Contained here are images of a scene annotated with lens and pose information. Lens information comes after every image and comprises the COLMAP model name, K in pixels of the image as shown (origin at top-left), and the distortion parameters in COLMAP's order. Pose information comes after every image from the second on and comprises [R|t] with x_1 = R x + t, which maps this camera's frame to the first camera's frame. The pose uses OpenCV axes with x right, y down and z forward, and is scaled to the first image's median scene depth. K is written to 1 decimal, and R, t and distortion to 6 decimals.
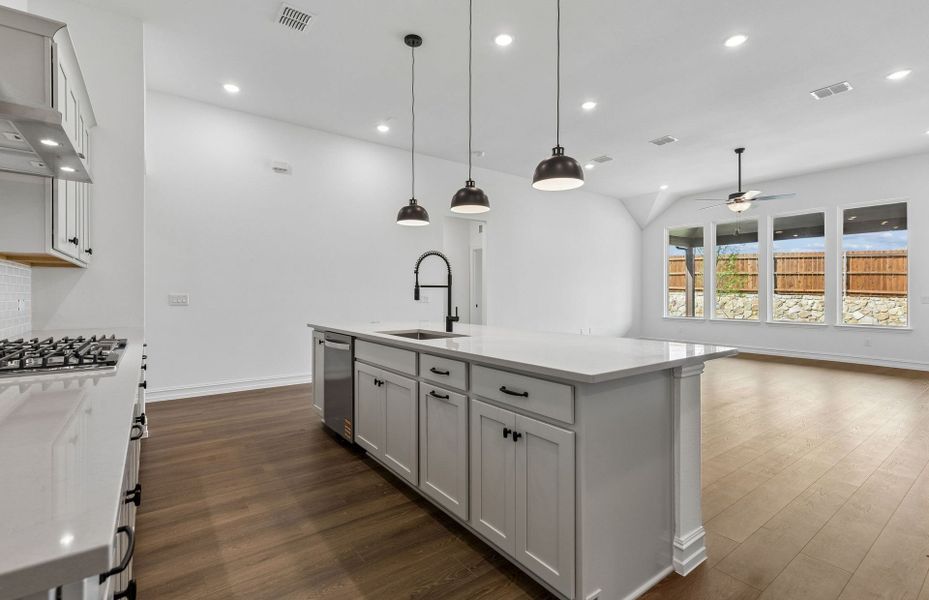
lens RADIAL K [[419.7, 0, 464.4], [0, 419.7, 296.9], [0, 0, 1]] dist [0.000756, 0.000225]
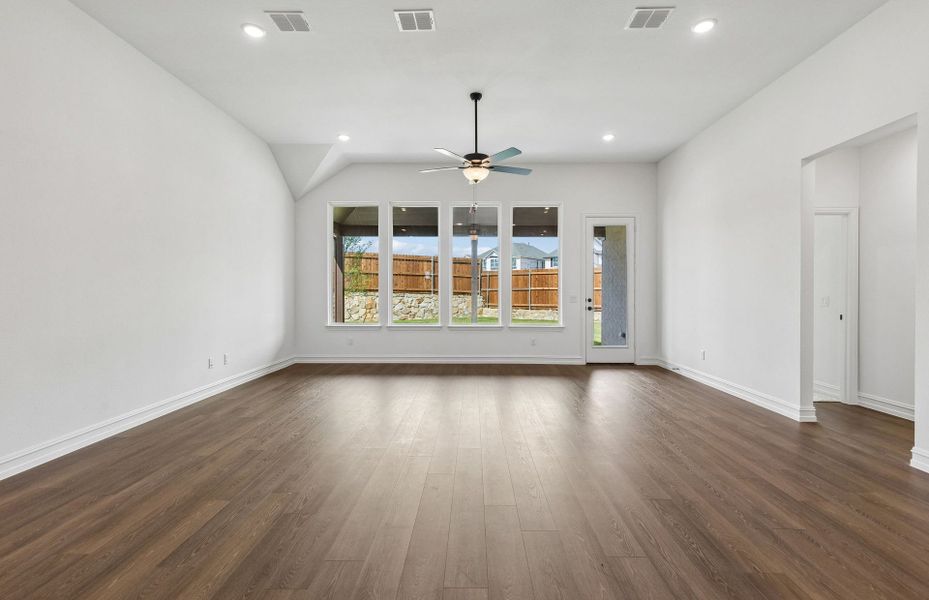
lens RADIAL K [[419.7, 0, 464.4], [0, 419.7, 296.9], [0, 0, 1]] dist [0.000756, 0.000225]
pose [[0.607698, -0.009952, 0.794106, 0.025405], [0.005512, 0.999950, 0.008313, -0.003723], [-0.794149, -0.000675, 0.607723, 0.217794]]
